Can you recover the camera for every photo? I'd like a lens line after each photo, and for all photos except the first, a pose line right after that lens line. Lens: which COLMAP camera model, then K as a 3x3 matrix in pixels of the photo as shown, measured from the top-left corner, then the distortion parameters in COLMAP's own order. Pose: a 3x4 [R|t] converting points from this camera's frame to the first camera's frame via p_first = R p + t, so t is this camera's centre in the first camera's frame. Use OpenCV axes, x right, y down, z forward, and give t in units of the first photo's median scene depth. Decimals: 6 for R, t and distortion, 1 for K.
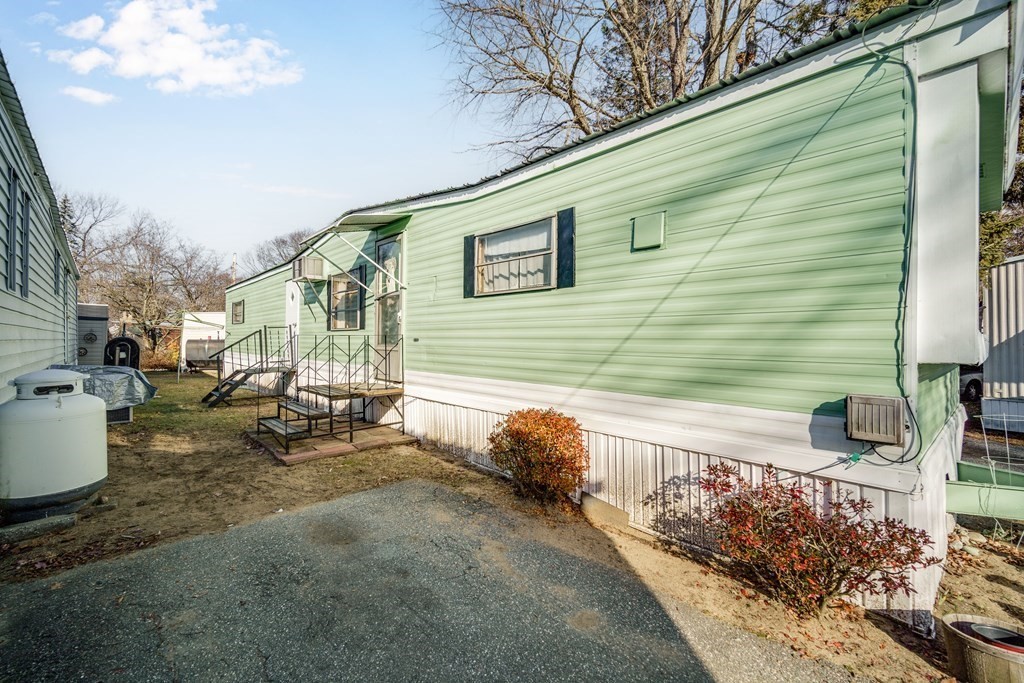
lens RADIAL K [[451.6, 0, 516.8], [0, 451.6, 336.1], [0, 0, 1]] dist [0.001206, -0.000981]
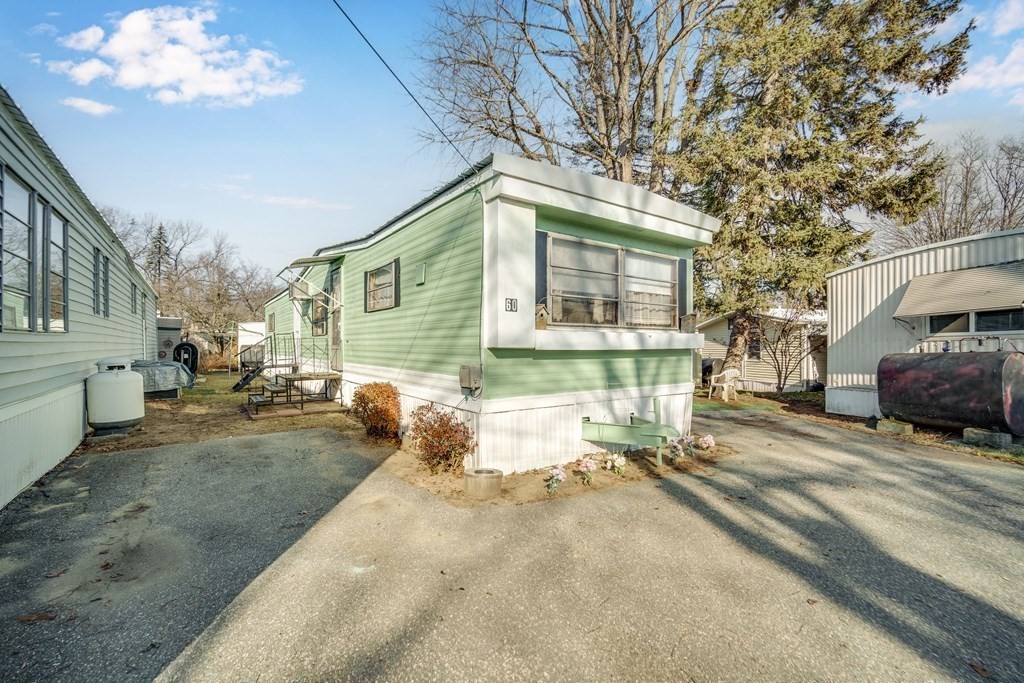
lens RADIAL K [[451.6, 0, 510.4], [0, 451.6, 347.0], [0, 0, 1]] dist [0.001206, -0.000981]
pose [[0.990755, -0.006721, -0.135497, 0.497688], [0.008484, 0.999887, 0.012444, 0.012980], [0.135398, -0.013478, 0.990700, -0.371042]]
